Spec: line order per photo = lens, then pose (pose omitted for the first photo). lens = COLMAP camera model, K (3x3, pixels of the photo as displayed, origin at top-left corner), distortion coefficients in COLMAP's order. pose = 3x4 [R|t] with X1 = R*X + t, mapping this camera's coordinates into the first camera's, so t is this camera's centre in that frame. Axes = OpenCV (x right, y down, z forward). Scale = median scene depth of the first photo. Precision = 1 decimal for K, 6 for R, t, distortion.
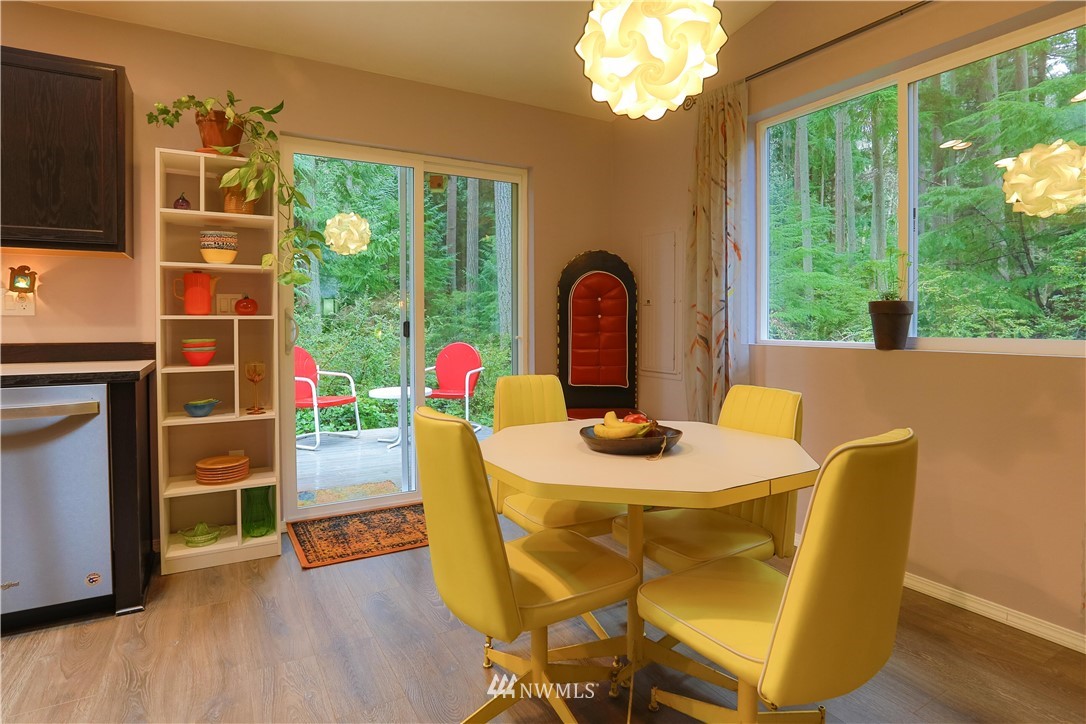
lens RADIAL K [[569.1, 0, 542.7], [0, 569.1, 325.1], [0, 0, 1]] dist [-0.066470, 0.029625]
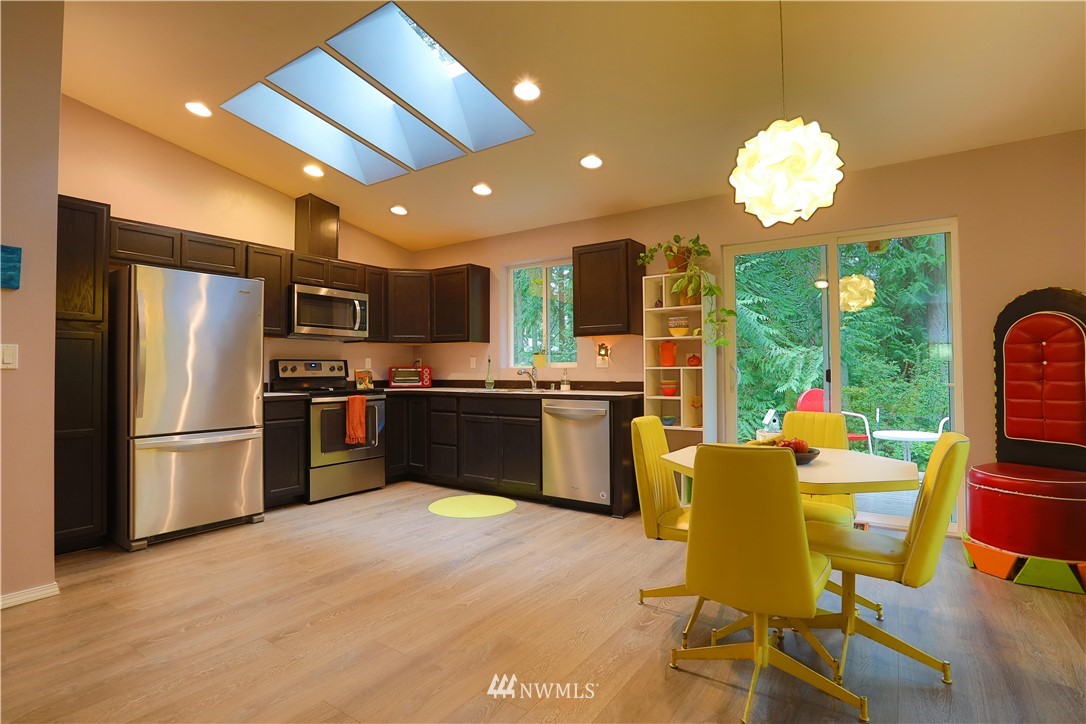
lens RADIAL K [[540.7, 0, 554.7], [0, 540.7, 350.1], [0, 0, 1]] dist [-0.060111, 0.025527]
pose [[0.445712, -0.033921, -0.894533, 0.724536], [-0.001256, 0.999257, -0.038518, -0.004508], [0.895175, 0.018292, 0.445339, -0.061029]]
